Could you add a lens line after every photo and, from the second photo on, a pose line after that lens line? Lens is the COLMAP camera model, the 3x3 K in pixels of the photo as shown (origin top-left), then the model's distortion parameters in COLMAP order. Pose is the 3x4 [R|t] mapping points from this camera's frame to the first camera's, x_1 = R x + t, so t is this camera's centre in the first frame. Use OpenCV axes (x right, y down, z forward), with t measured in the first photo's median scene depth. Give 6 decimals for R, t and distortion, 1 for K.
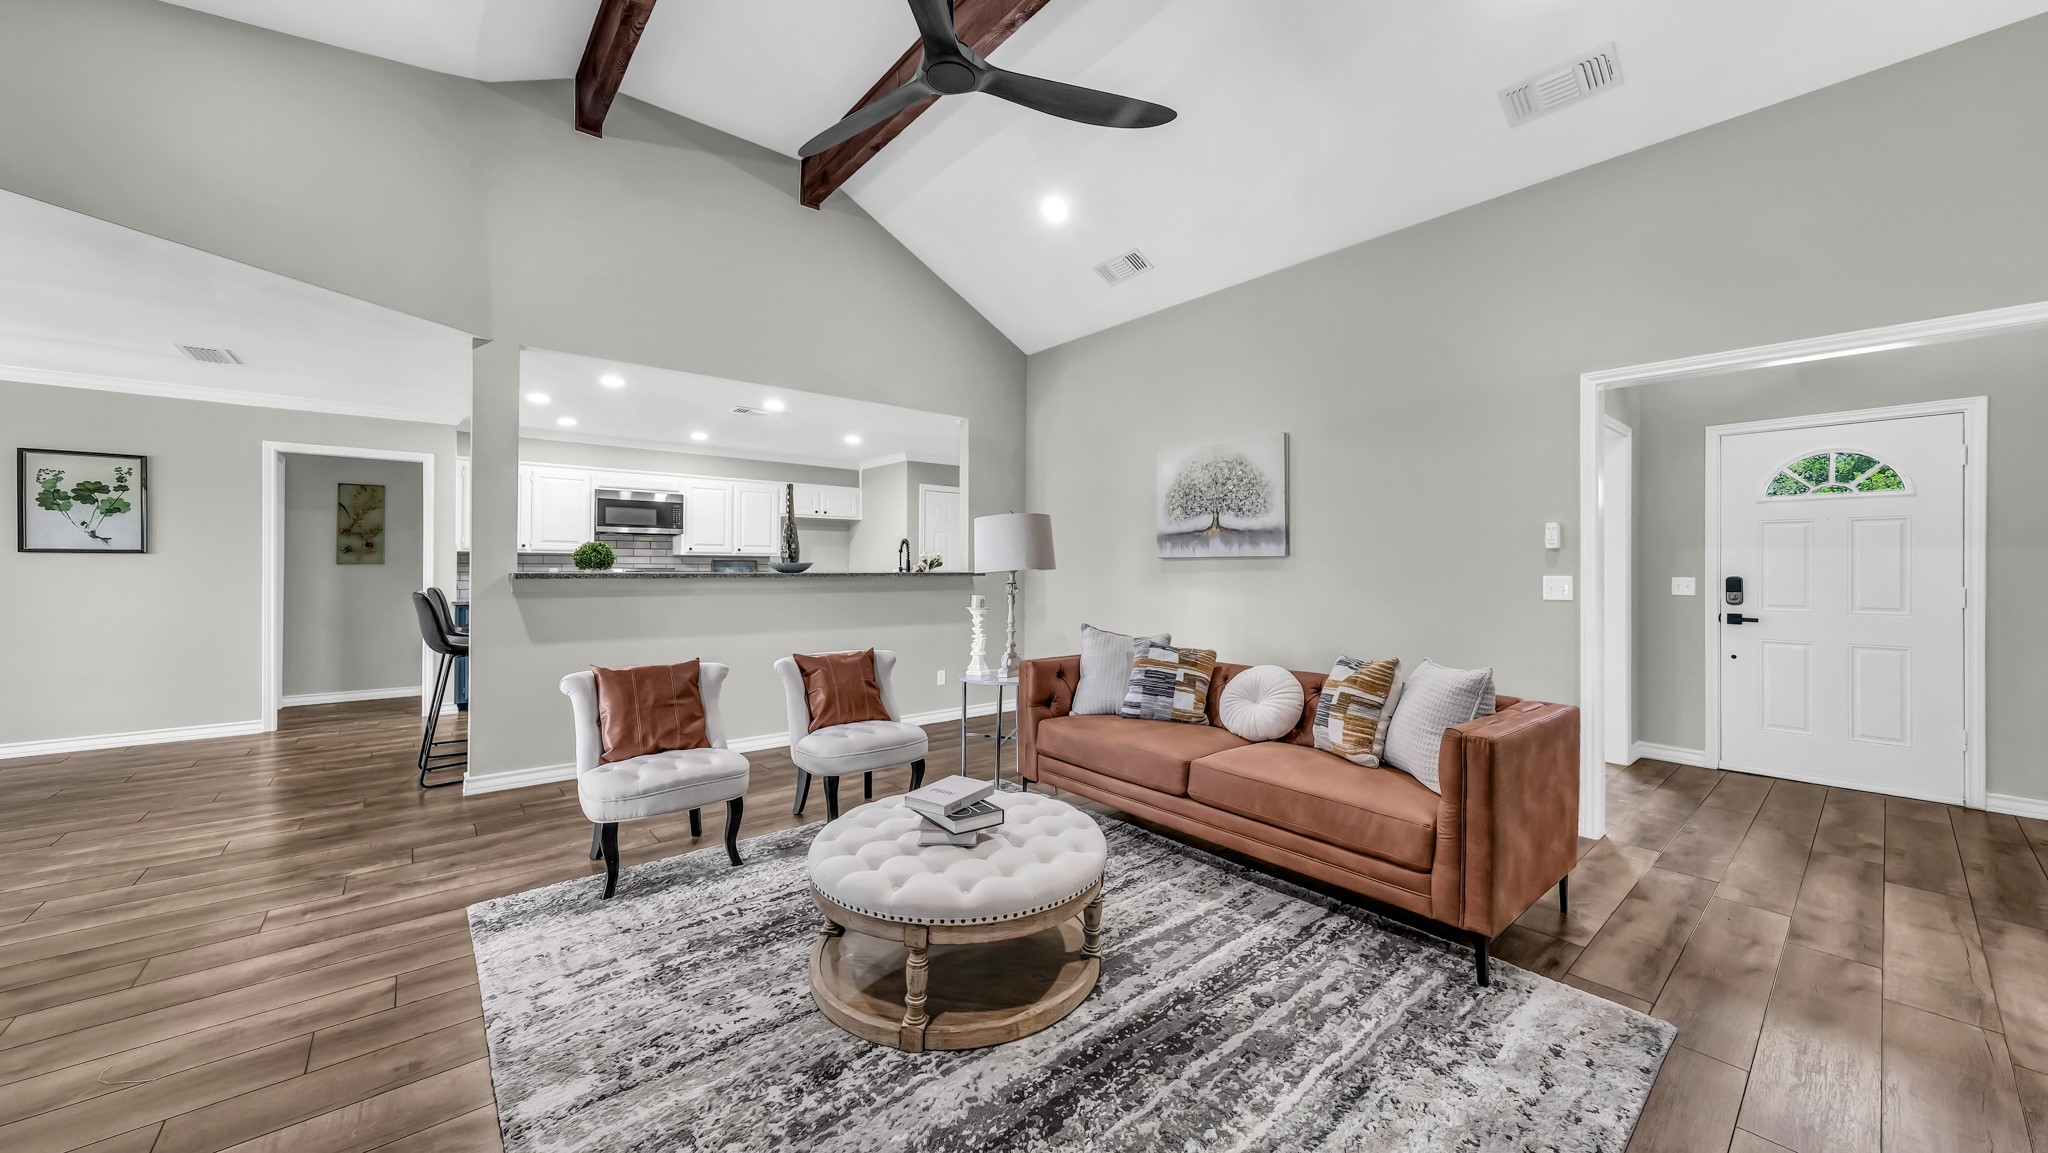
lens RADIAL K [[725.6, 0, 1032.2], [0, 725.6, 584.2], [0, 0, 1]] dist [0.002654, 0.004158]
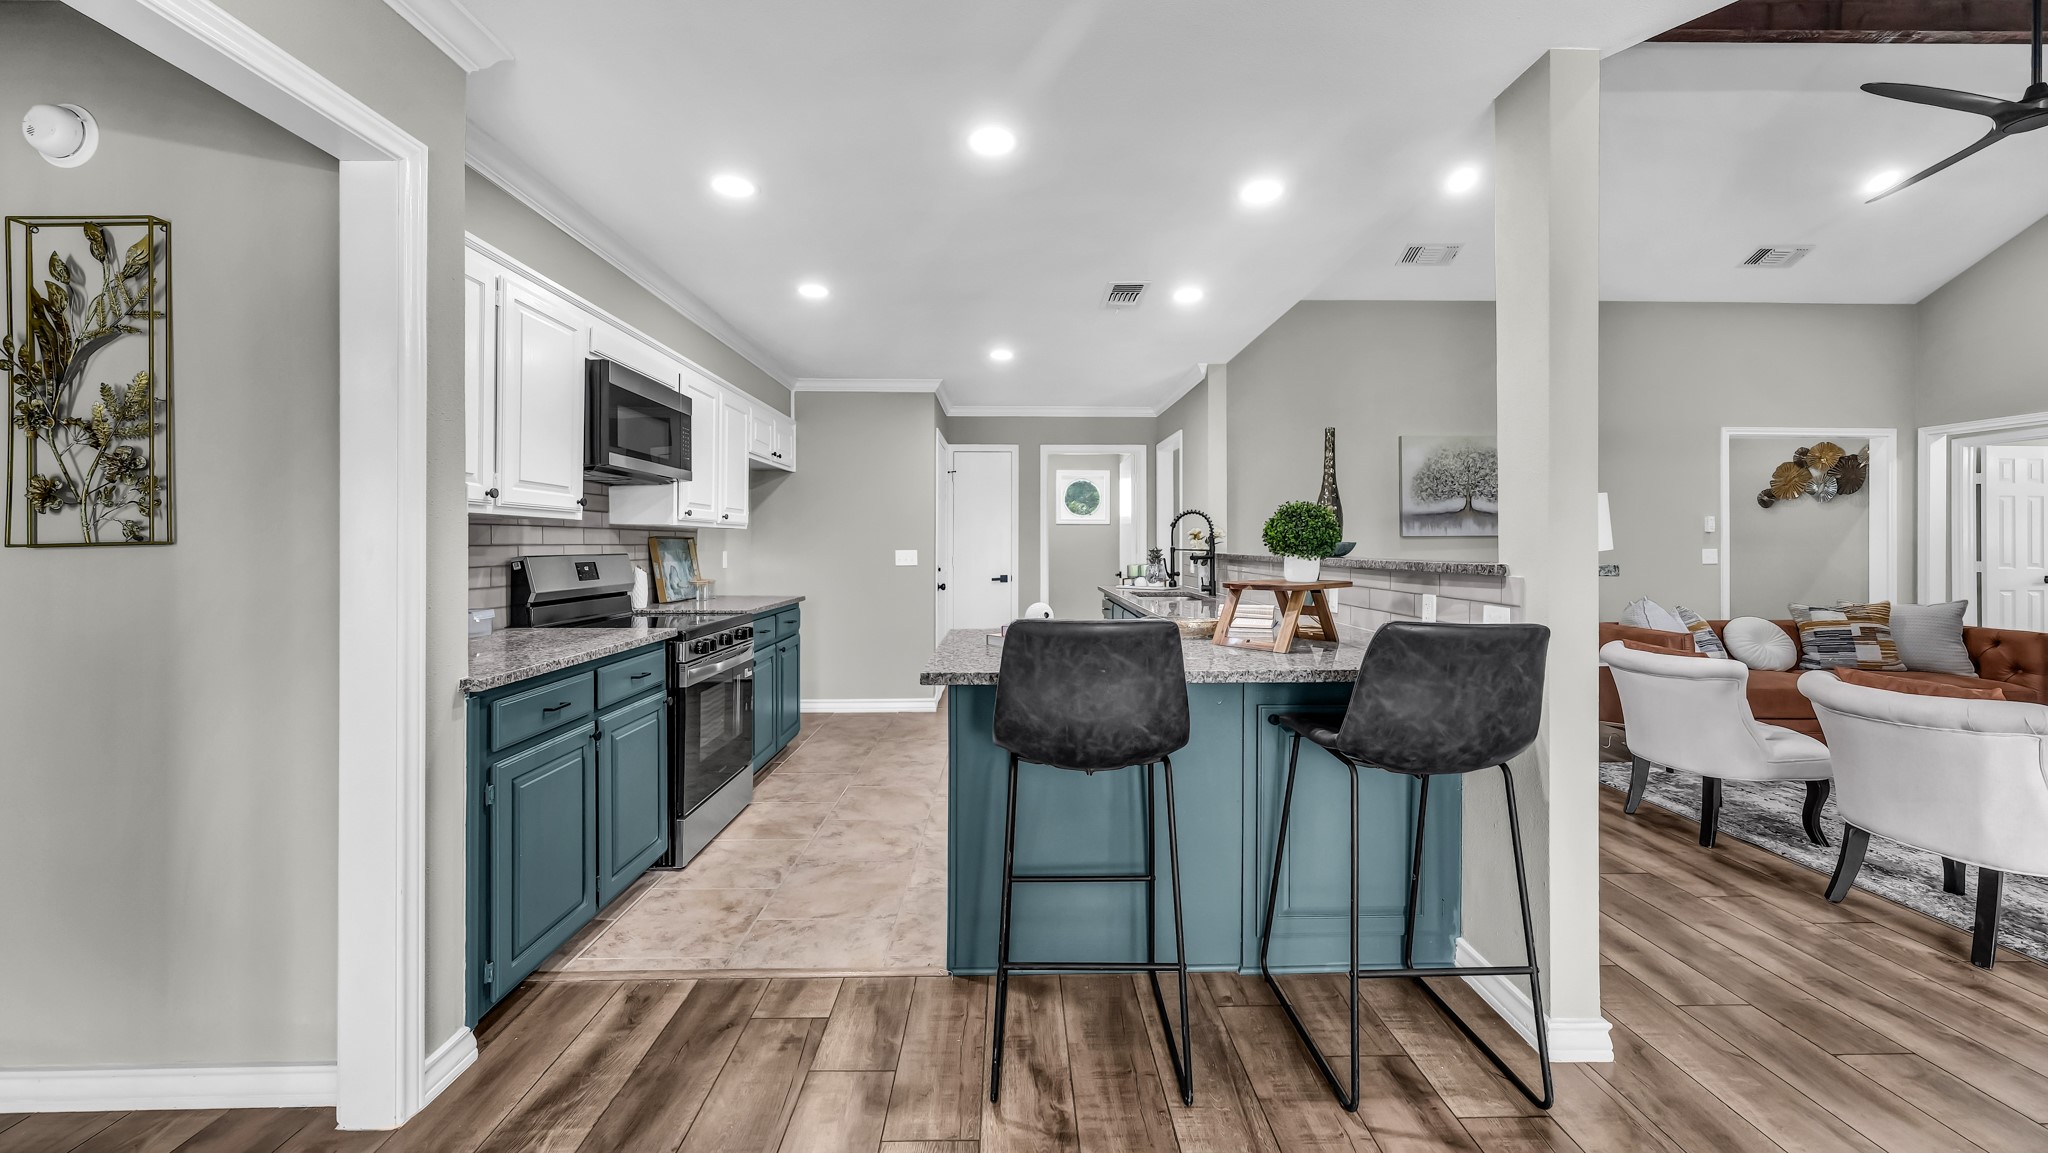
lens RADIAL K [[763.5, 0, 1015.1], [0, 763.5, 532.3], [0, 0, 1]] dist [-0.001850, 0.000715]
pose [[0.668023, 0.008805, 0.744089, -1.200069], [0.022966, 0.999210, -0.032442, -0.023600], [-0.743787, 0.038760, 0.667292, 0.804493]]
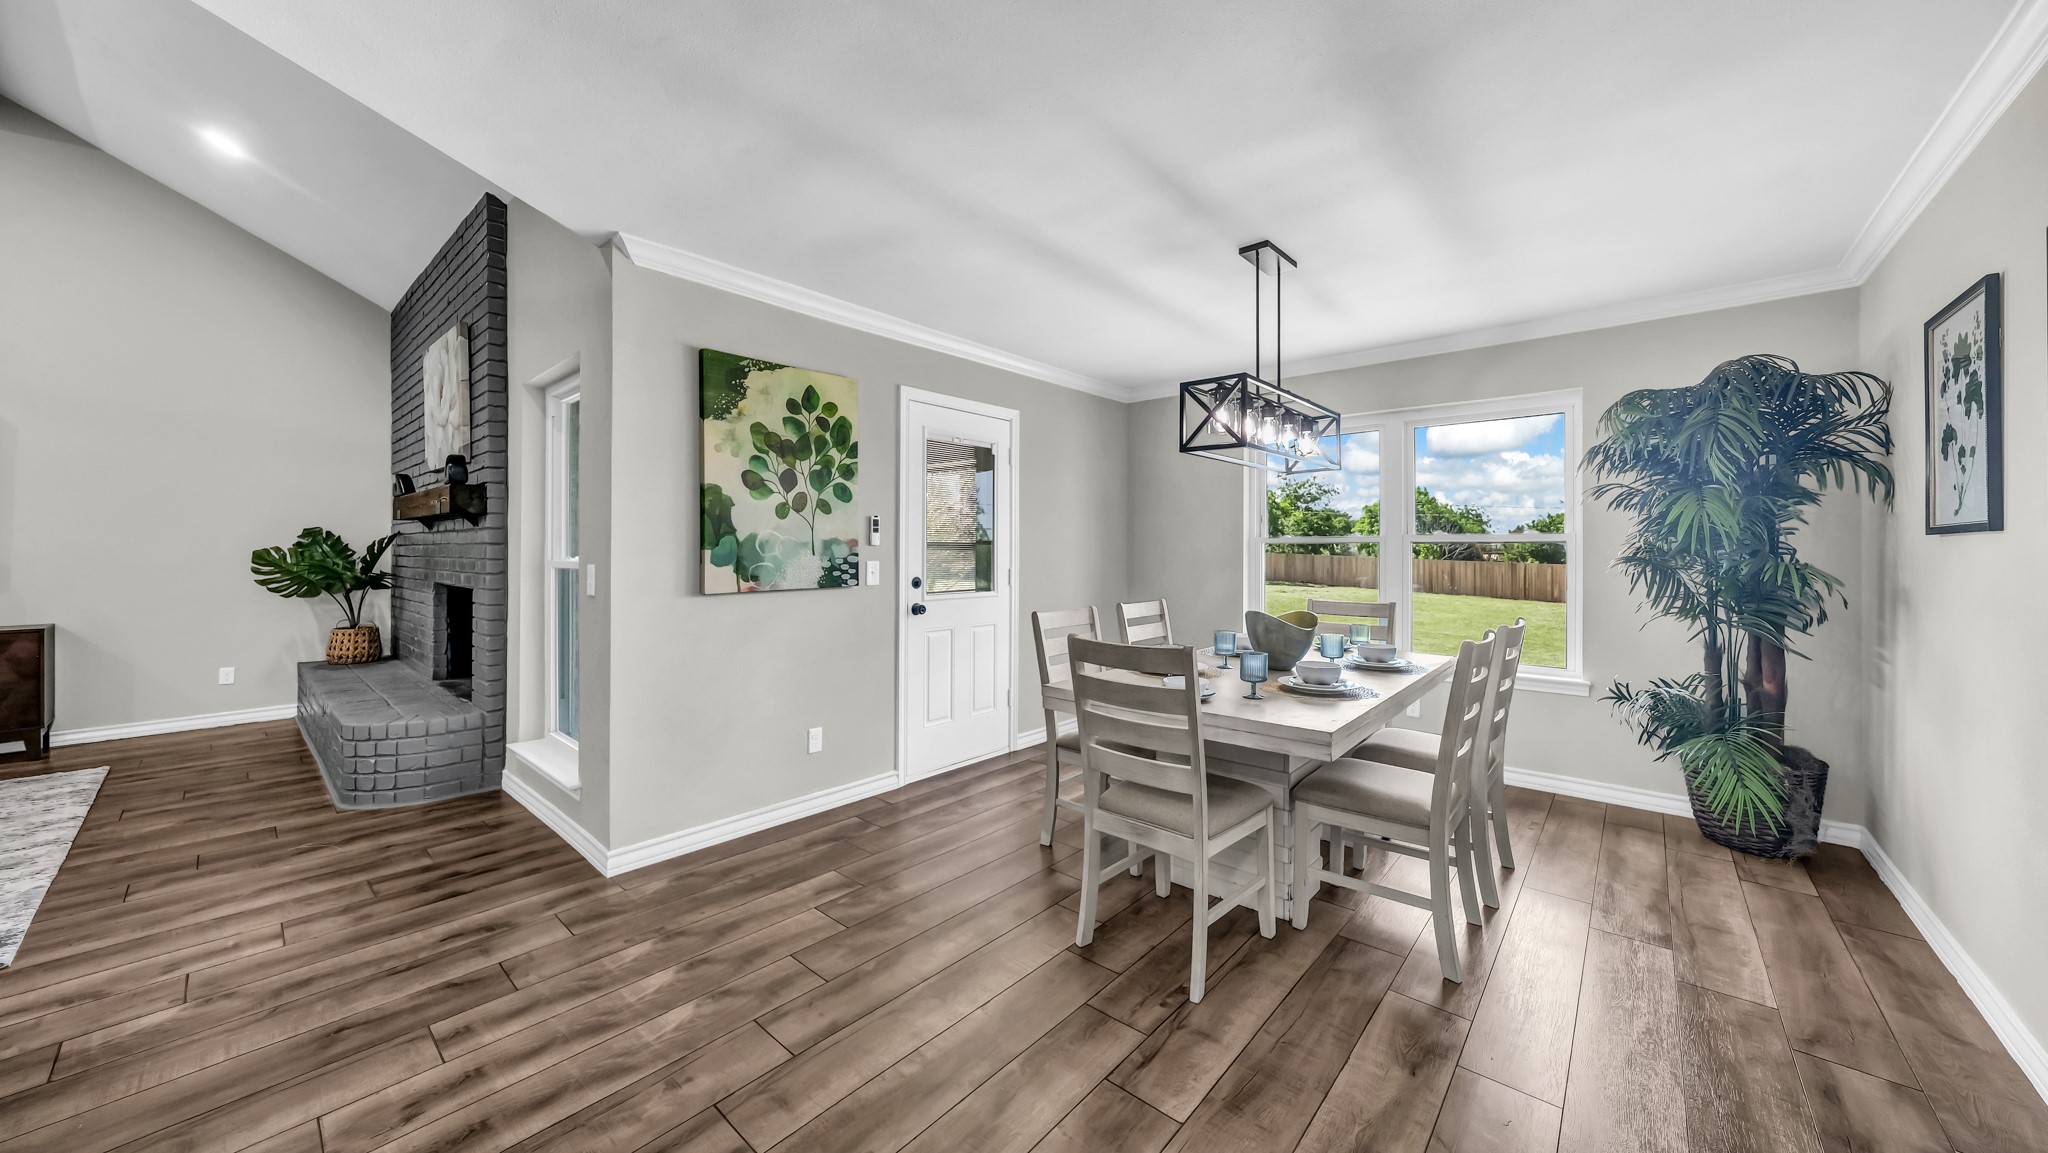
lens RADIAL K [[725.6, 0, 1024.8], [0, 725.6, 550.3], [0, 0, 1]] dist [0.002654, 0.004158]
pose [[-0.991973, -0.005416, -0.126335, -1.041507], [-0.009365, 0.999485, 0.030684, -0.034269], [0.126104, 0.031621, -0.991513, 1.132883]]
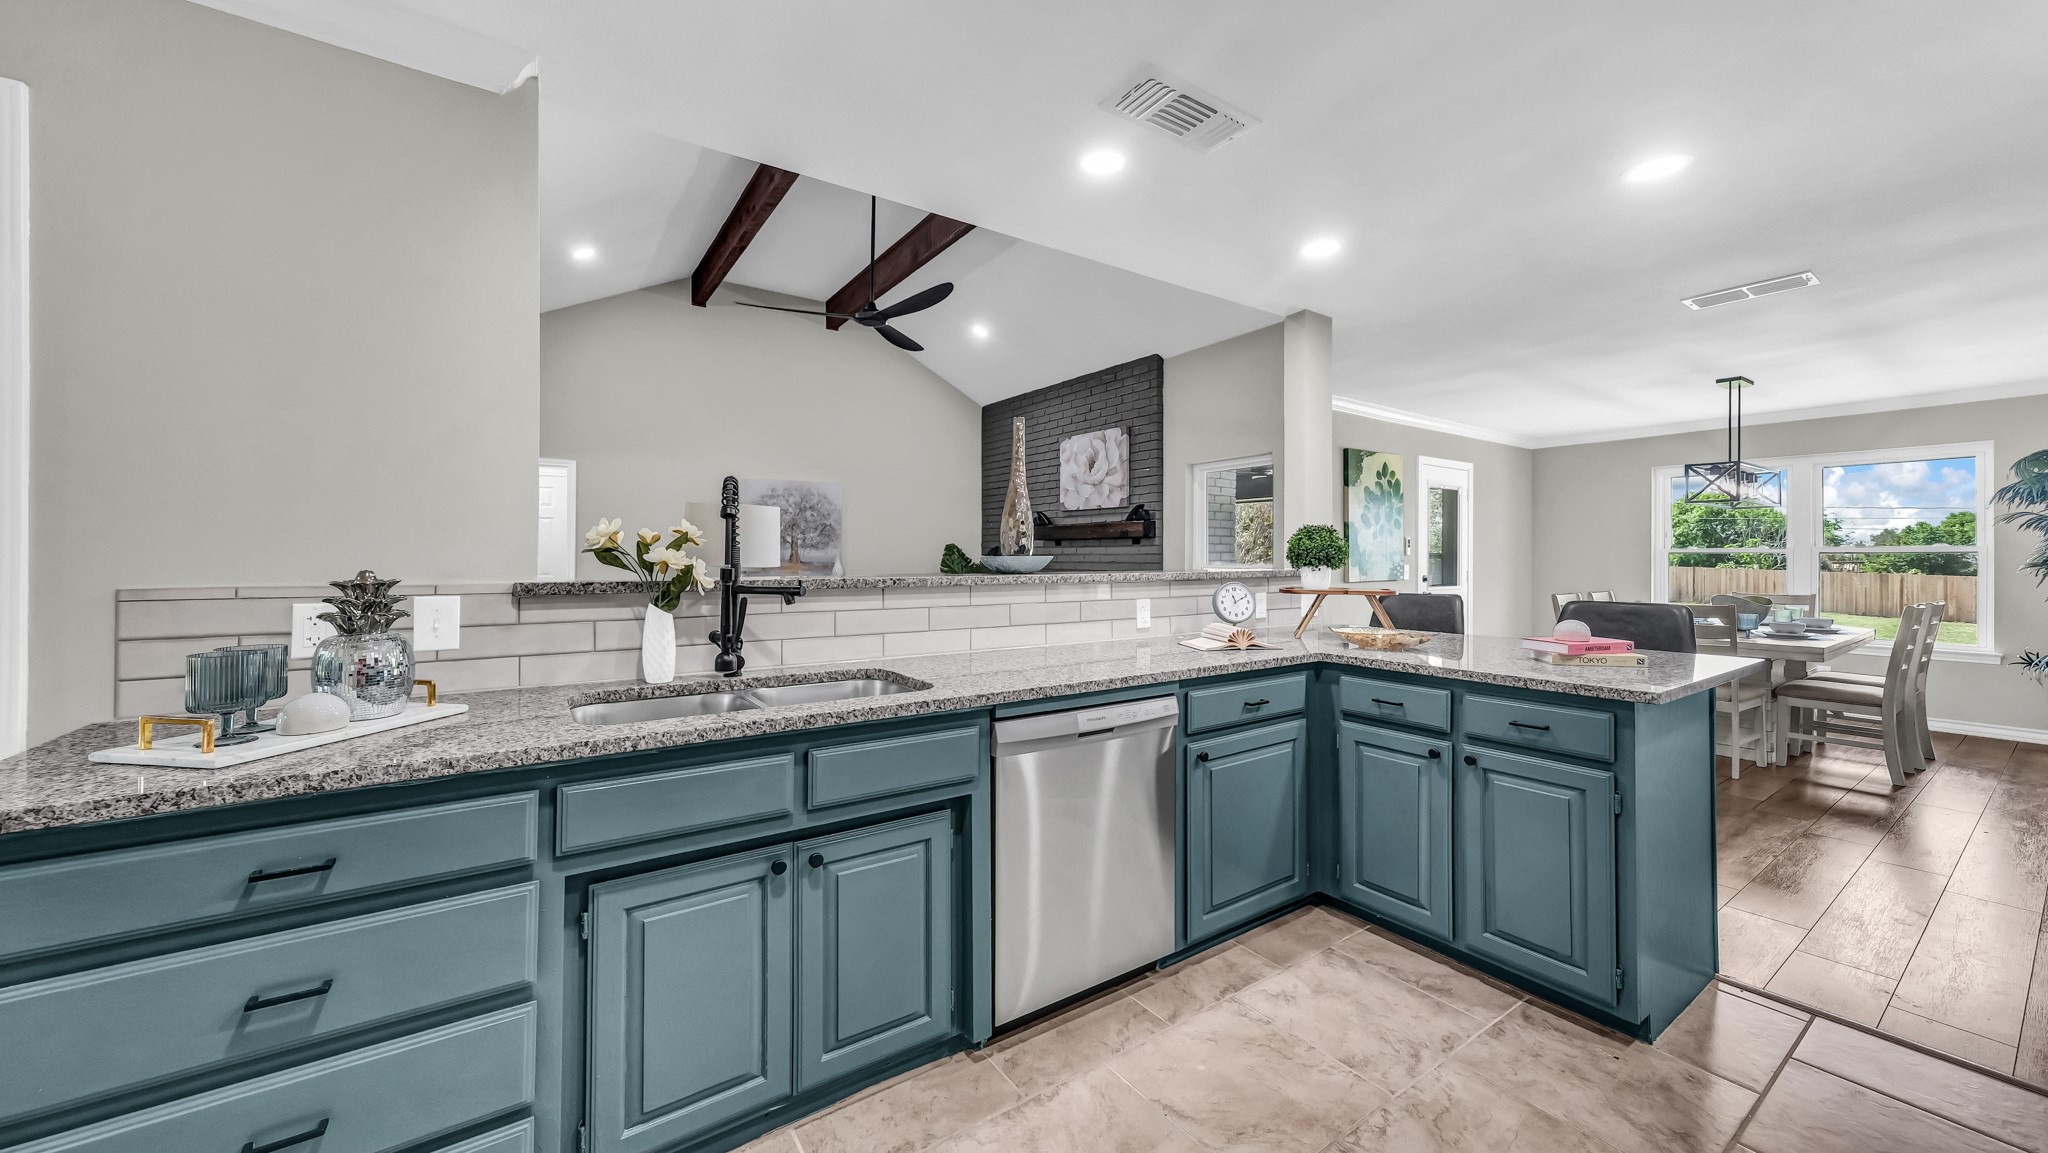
lens RADIAL K [[725.6, 0, 1025.4], [0, 725.6, 559.8], [0, 0, 1]] dist [0.002654, 0.004158]
pose [[-0.989886, -0.004862, 0.141779, -0.463936], [-0.000305, 0.999483, 0.032144, -0.048407], [-0.141862, 0.031776, -0.989376, 1.723950]]
